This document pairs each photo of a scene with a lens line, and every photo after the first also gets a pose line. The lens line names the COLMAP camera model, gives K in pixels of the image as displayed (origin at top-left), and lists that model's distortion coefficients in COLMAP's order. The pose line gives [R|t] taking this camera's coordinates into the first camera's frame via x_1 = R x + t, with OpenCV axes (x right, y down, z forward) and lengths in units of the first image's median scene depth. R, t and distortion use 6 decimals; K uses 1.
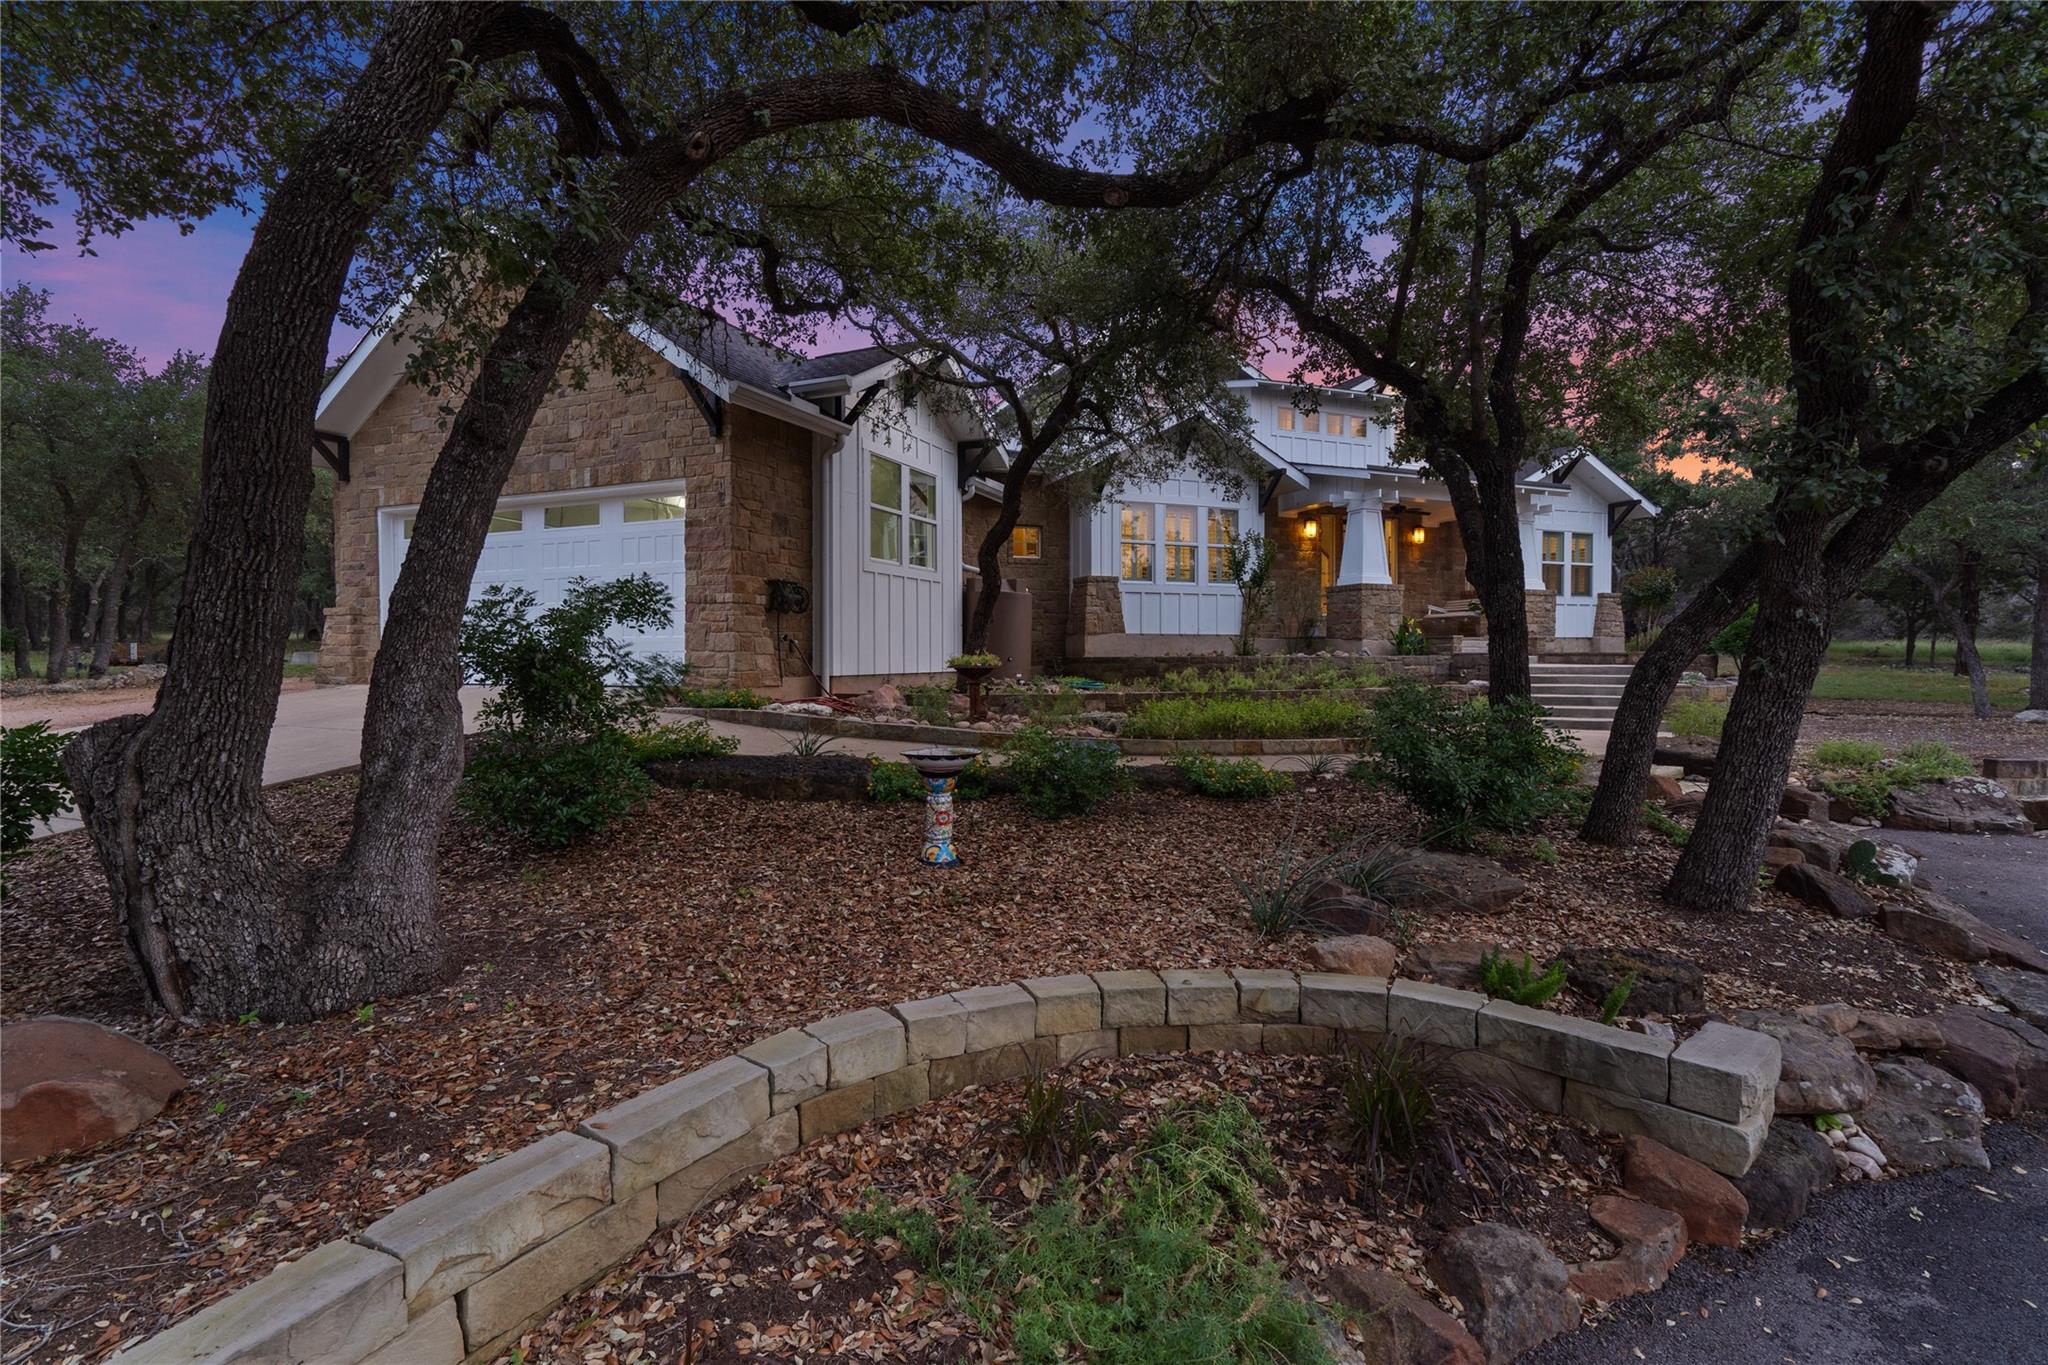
lens RADIAL K [[953.1, 0, 1031.9], [0, 953.1, 658.6], [0, 0, 1]] dist [-0.000002, 0.000808]
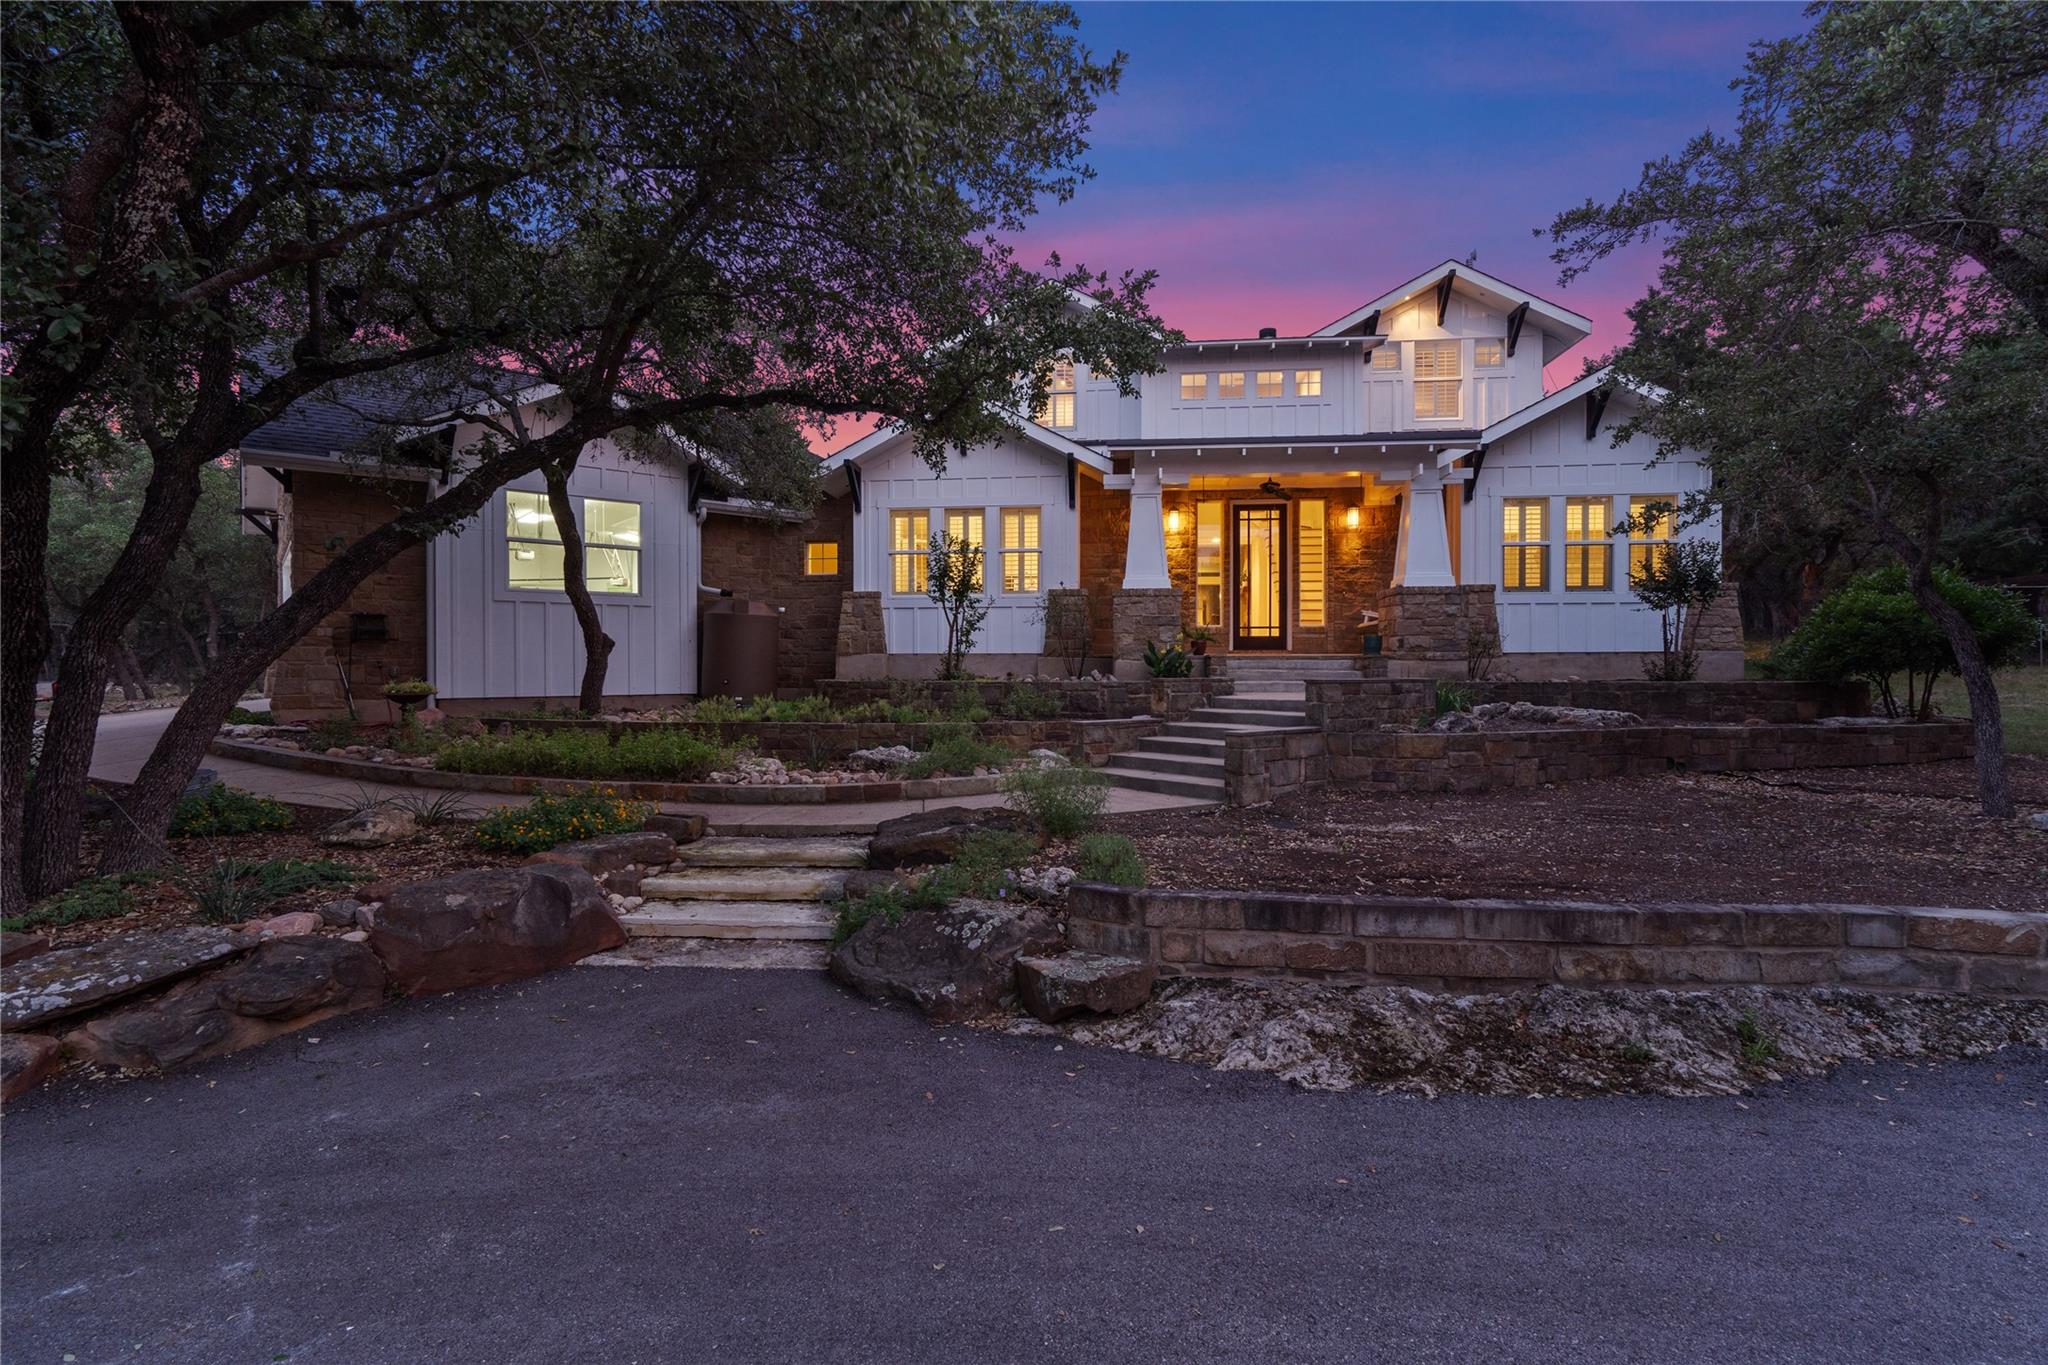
lens RADIAL K [[953.1, 0, 1031.9], [0, 953.1, 658.6], [0, 0, 1]] dist [-0.000002, 0.000808]
pose [[0.881289, -0.007358, -0.472521, 0.651776], [-0.001095, 0.999844, -0.017611, -0.005908], [0.472577, 0.016037, 0.881144, 0.267926]]
